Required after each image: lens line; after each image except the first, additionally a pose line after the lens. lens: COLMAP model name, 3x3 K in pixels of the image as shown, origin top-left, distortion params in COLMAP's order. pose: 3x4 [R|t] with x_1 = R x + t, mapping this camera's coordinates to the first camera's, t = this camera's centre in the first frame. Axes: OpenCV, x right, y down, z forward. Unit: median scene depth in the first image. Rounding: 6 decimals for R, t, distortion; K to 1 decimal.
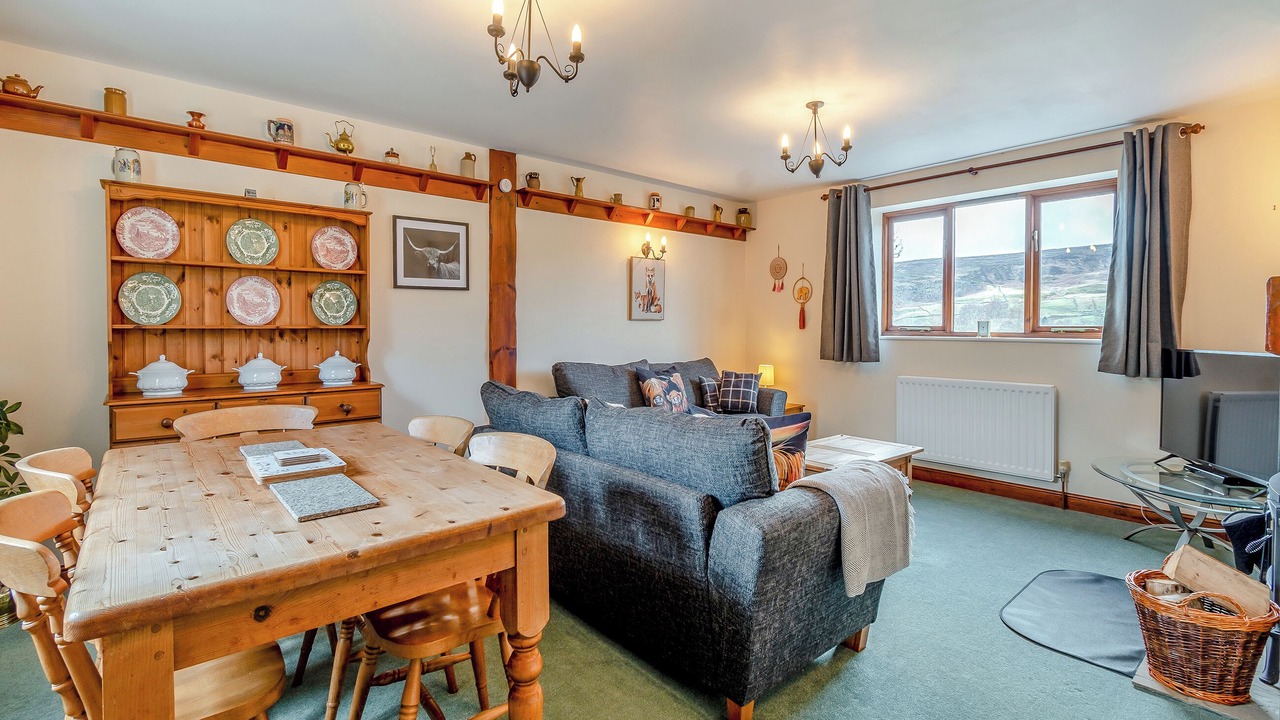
lens RADIAL K [[583.6, 0, 633.7], [0, 583.6, 342.6], [0, 0, 1]] dist [-0.006962, 0.002775]
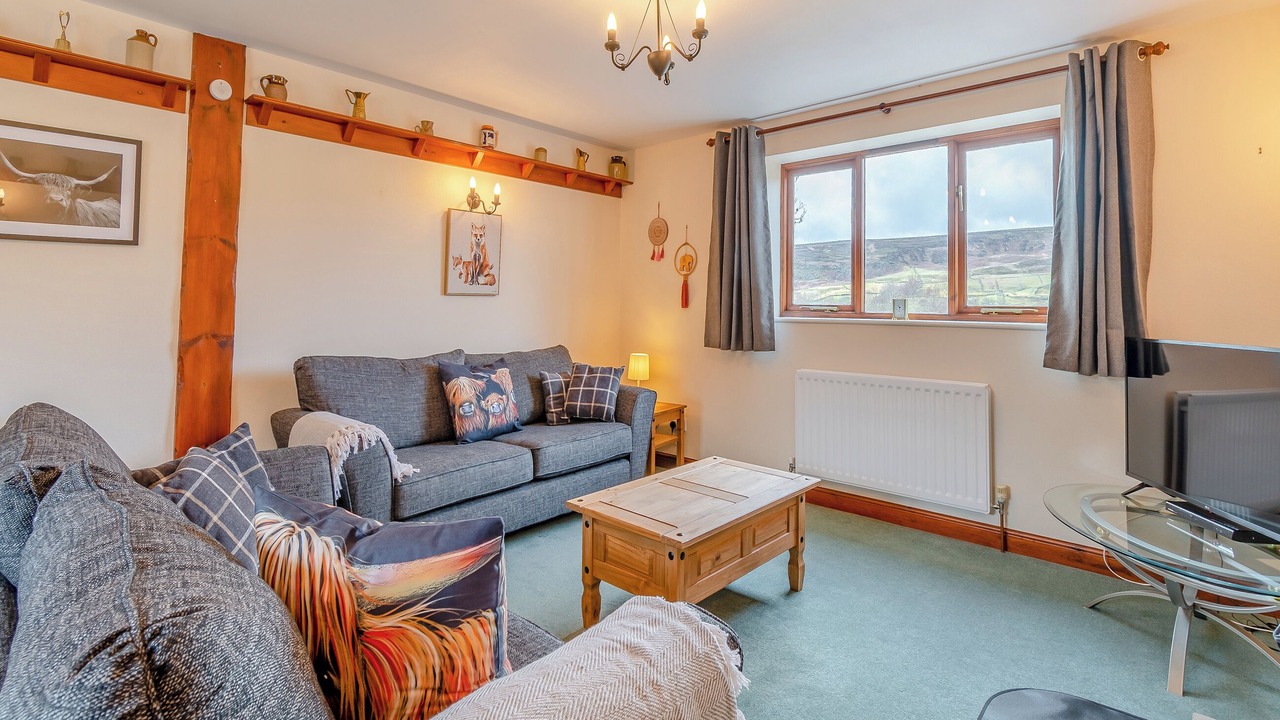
lens RADIAL K [[583.6, 0, 645.5], [0, 583.6, 301.7], [0, 0, 1]] dist [-0.006962, 0.002775]
pose [[0.991873, 0.006115, 0.127084, 0.174401], [-0.002333, 0.999550, -0.029891, -0.009965], [-0.127210, 0.029352, 0.991441, 0.287155]]
